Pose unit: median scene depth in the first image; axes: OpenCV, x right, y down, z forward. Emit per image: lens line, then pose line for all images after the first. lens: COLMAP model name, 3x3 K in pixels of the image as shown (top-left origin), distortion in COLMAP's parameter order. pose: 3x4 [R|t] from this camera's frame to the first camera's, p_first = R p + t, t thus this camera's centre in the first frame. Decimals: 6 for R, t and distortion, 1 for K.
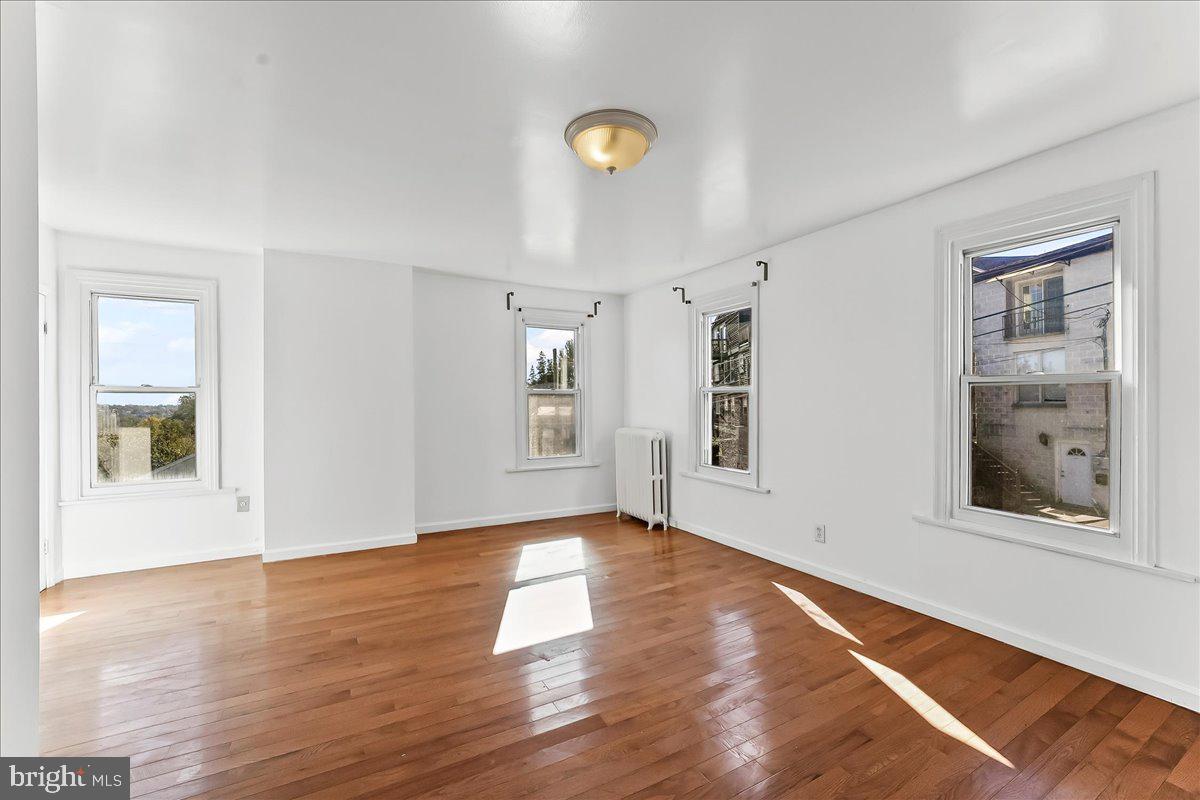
lens RADIAL K [[494.3, 0, 602.1], [0, 494.3, 405.2], [0, 0, 1]] dist [-0.001952, -0.000204]
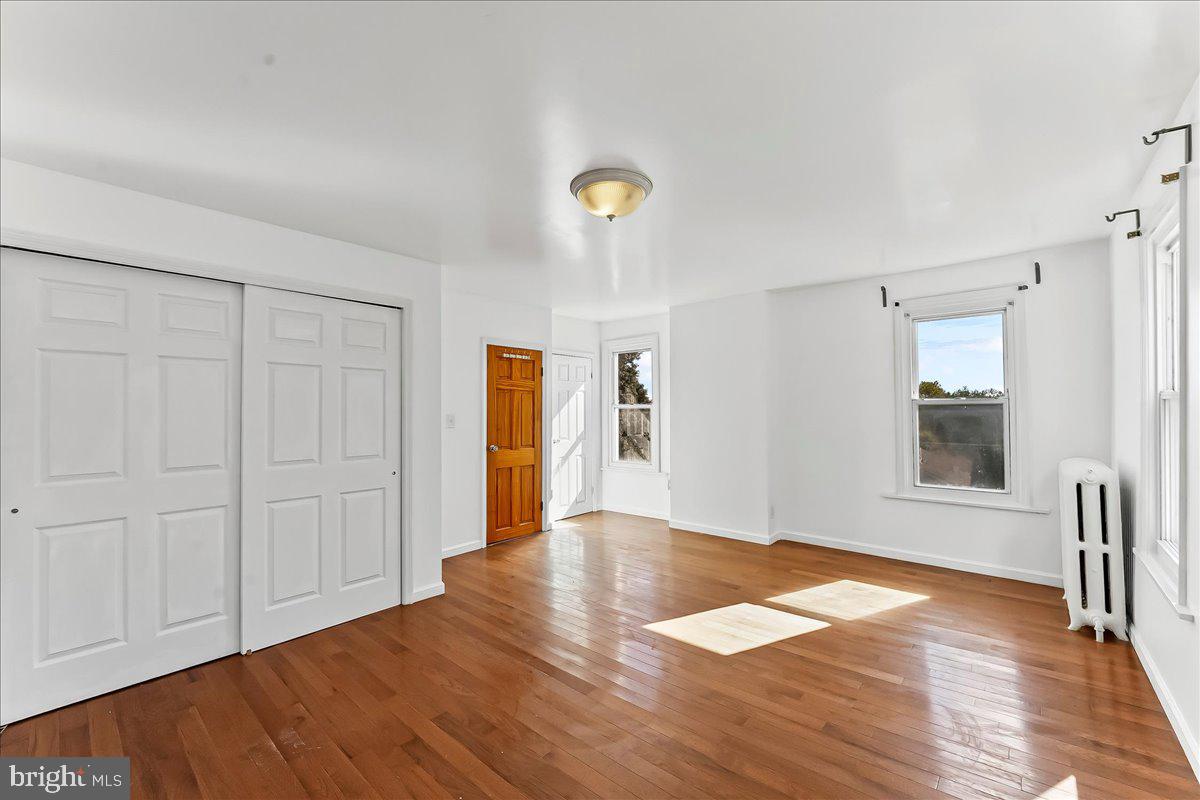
lens RADIAL K [[494.3, 0, 602.1], [0, 494.3, 405.2], [0, 0, 1]] dist [-0.001952, -0.000204]
pose [[0.340125, -0.008544, -0.940341, 0.499521], [-0.004963, 0.999928, -0.010880, -0.012756], [0.940367, 0.008368, 0.340058, 0.279574]]
